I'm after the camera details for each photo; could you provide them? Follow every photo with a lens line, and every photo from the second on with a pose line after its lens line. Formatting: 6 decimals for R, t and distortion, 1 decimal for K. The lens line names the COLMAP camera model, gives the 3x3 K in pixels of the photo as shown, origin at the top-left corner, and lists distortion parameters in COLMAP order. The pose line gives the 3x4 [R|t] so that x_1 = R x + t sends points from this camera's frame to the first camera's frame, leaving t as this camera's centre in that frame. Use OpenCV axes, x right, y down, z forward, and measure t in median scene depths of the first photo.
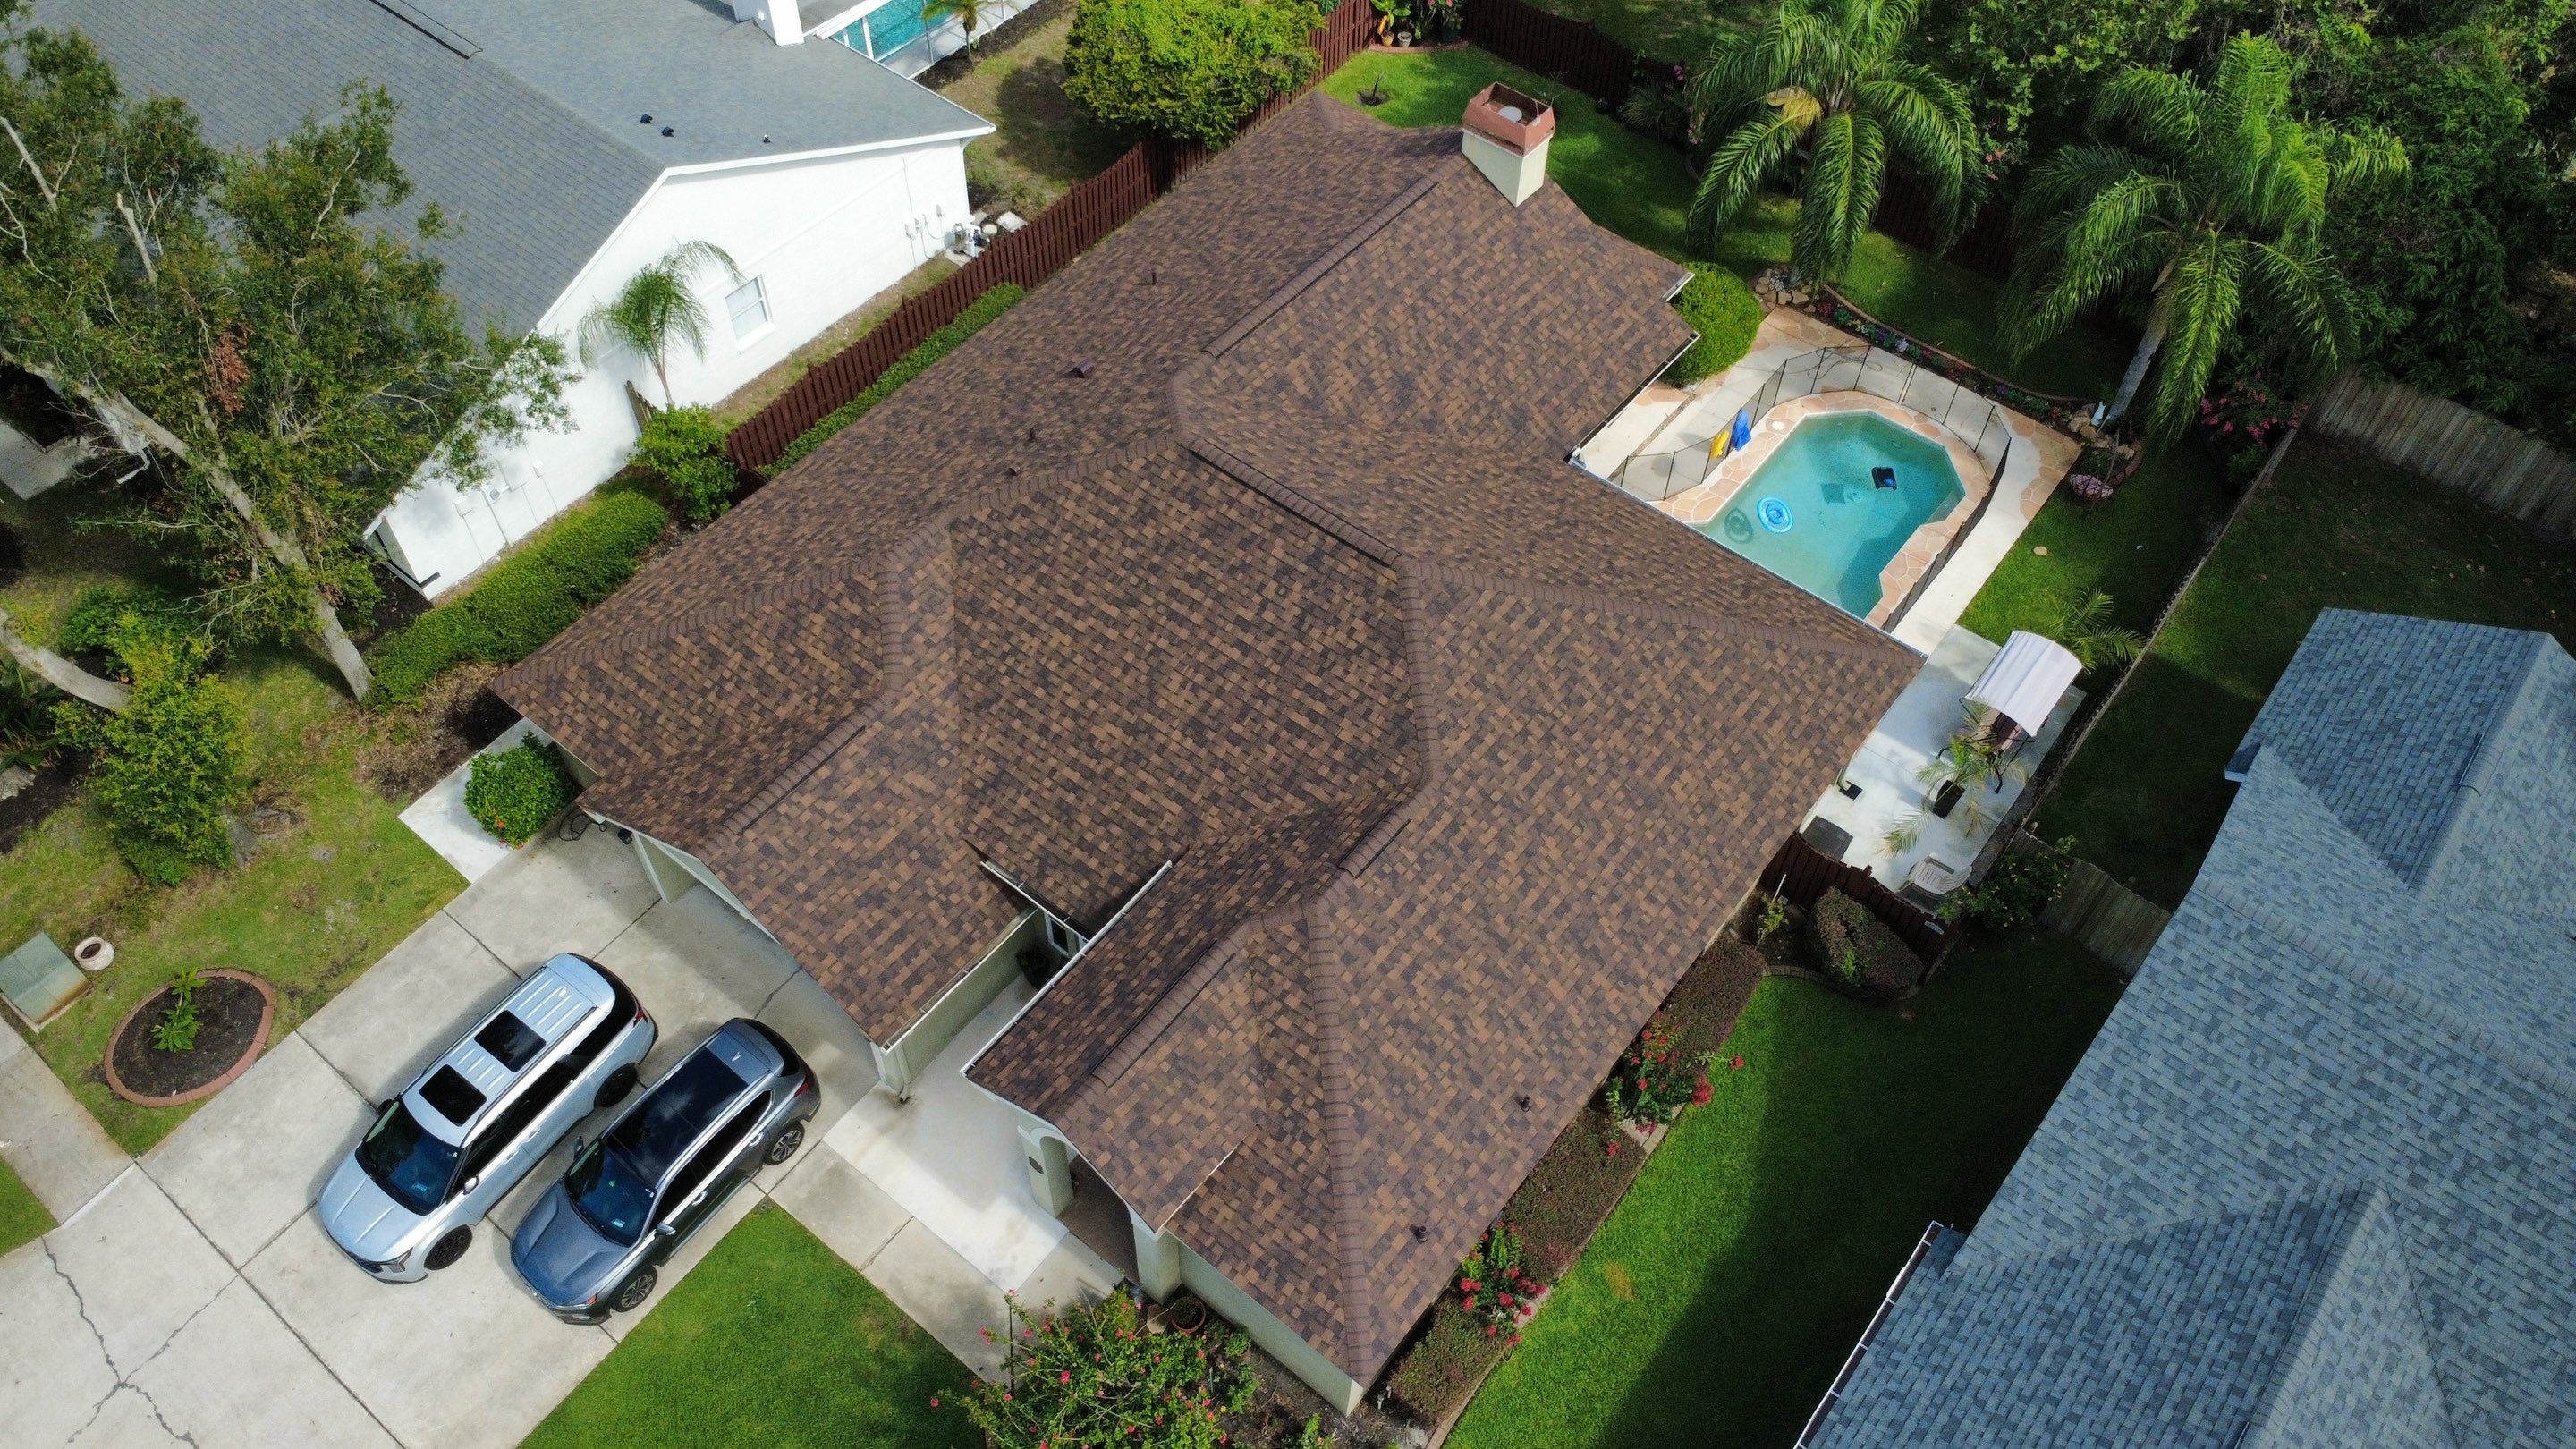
lens RADIAL K [[1873.8, 0, 1282.3], [0, 1873.8, 725.8], [0, 0, 1]] dist [-0.003399, 0.005858]
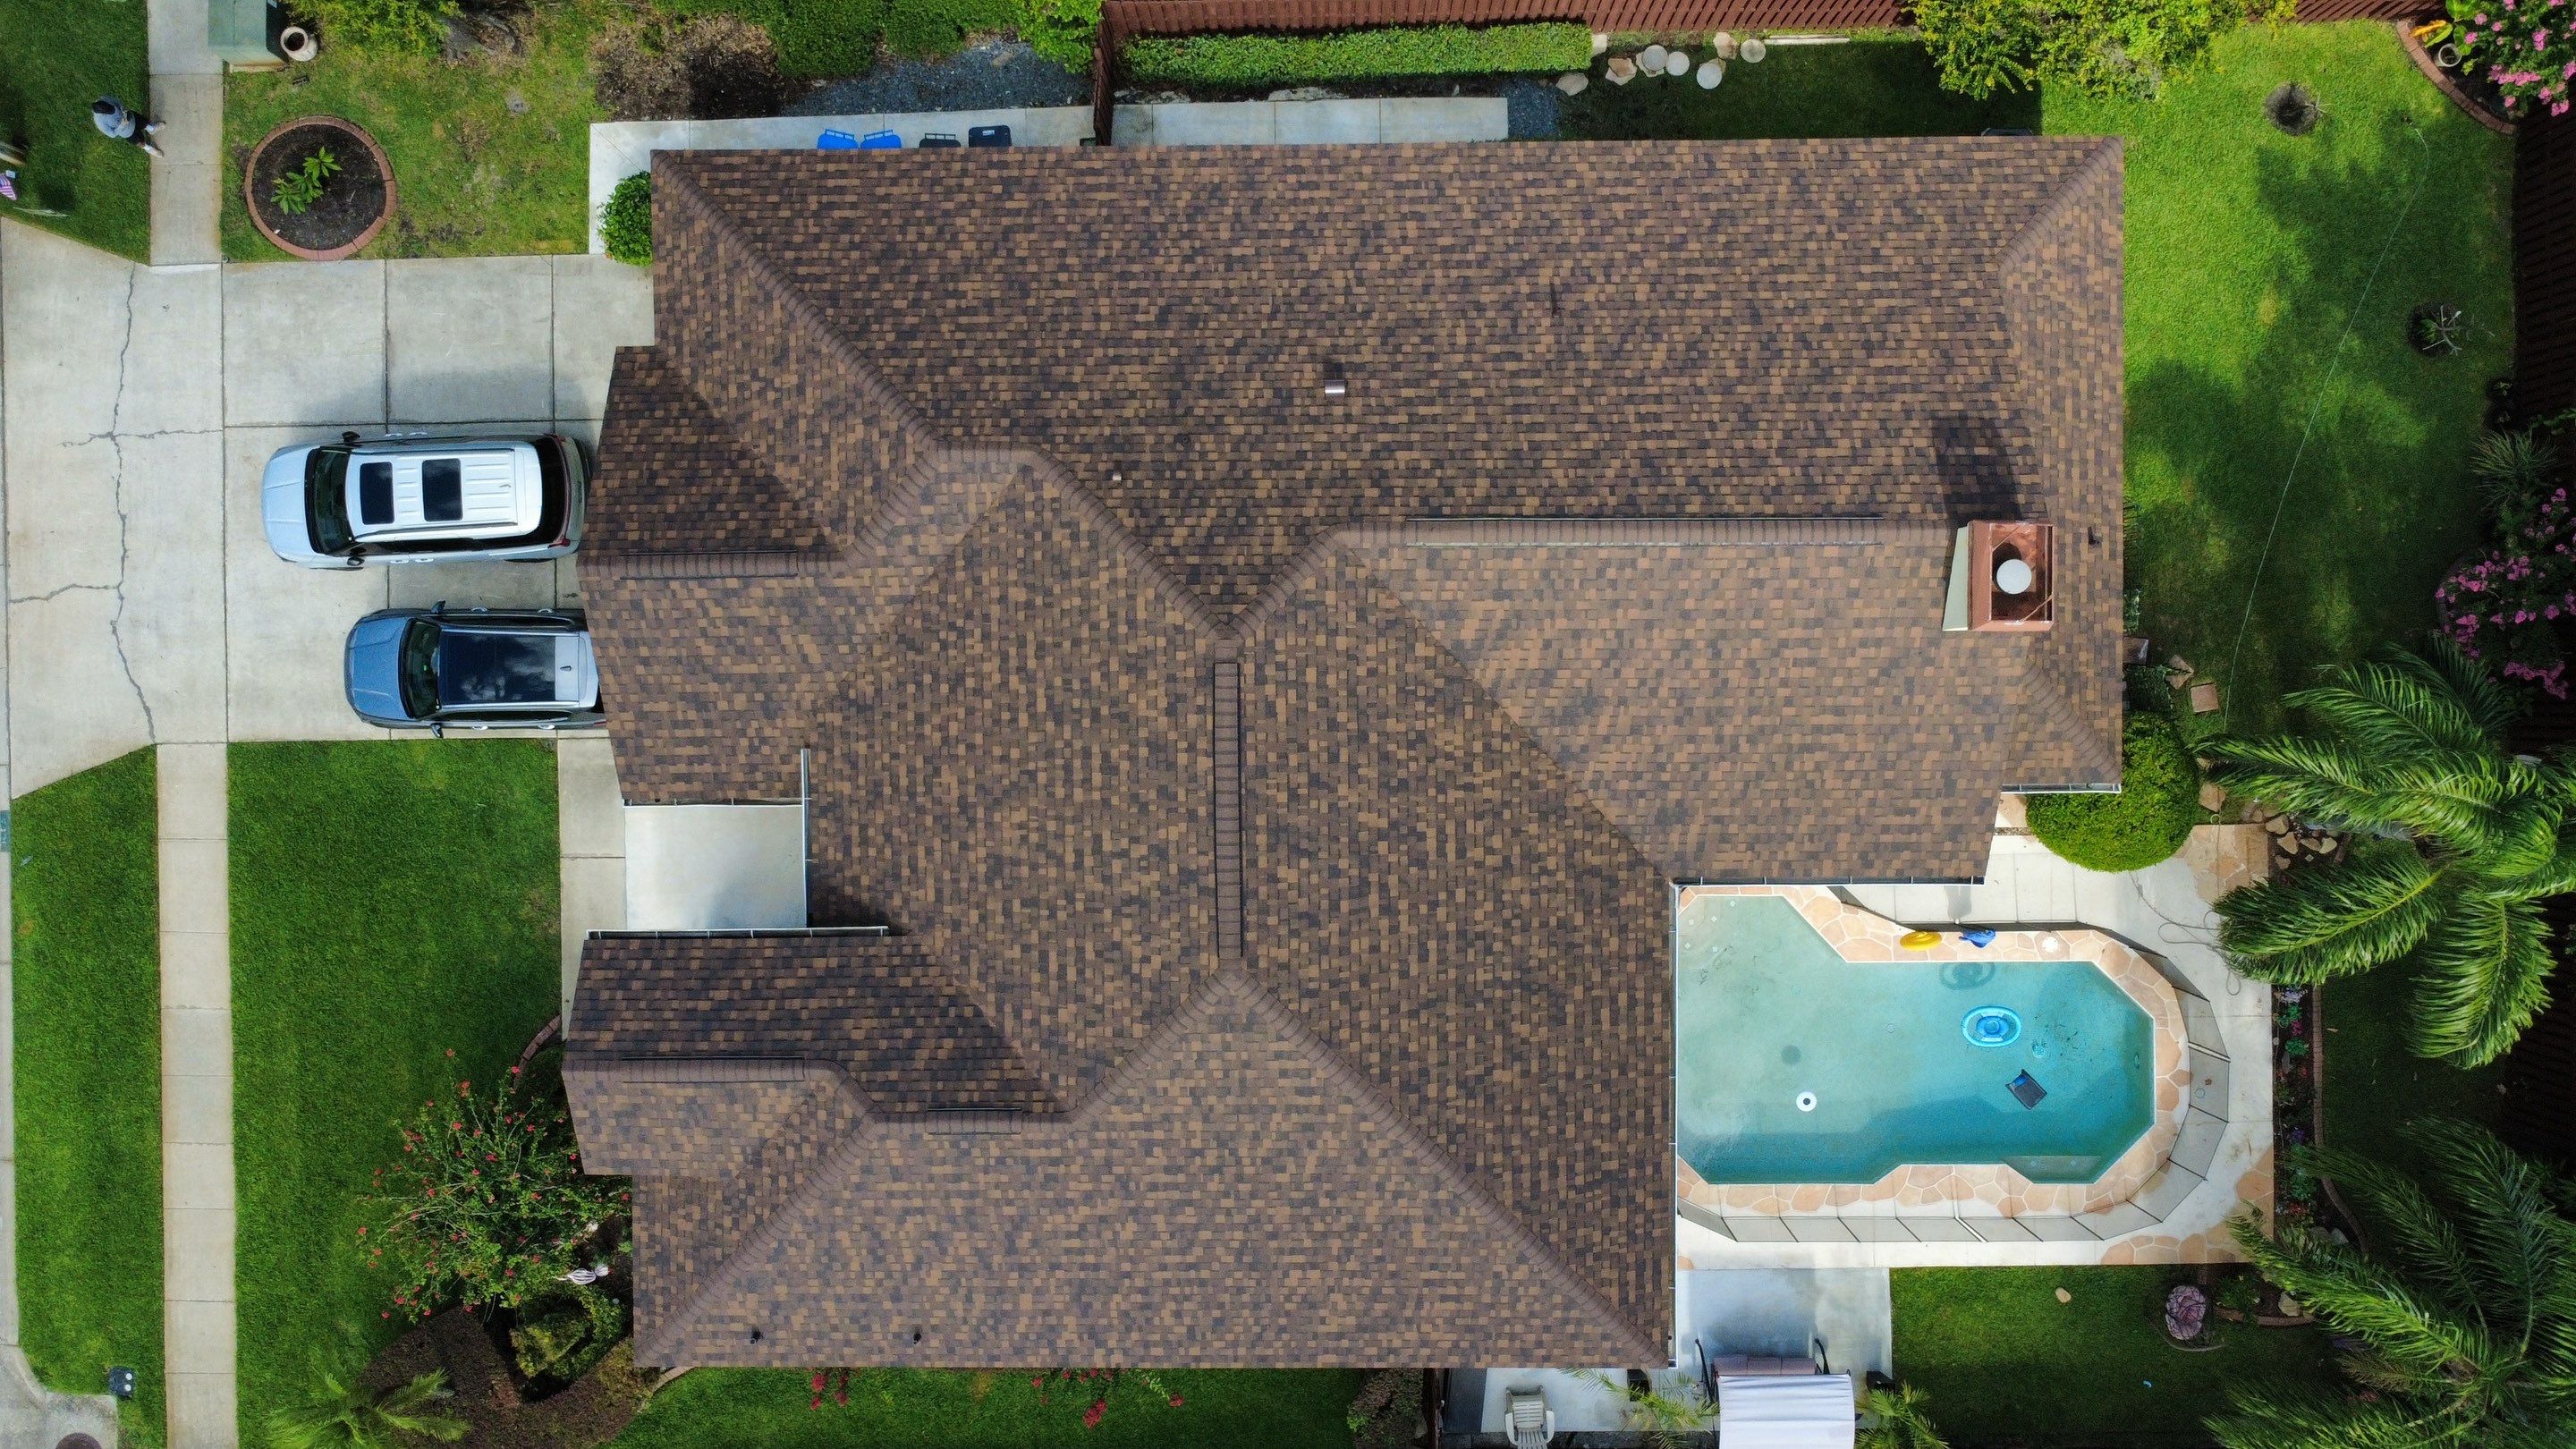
lens RADIAL K [[1873.8, 0, 1282.6], [0, 1873.8, 717.8], [0, 0, 1]] dist [-0.003399, 0.005858]
pose [[0.629426, 0.776782, -0.020817, 0.006115], [-0.595119, 0.499105, 0.629863, -0.691779], [0.499656, -0.384063, 0.776428, 0.358593]]
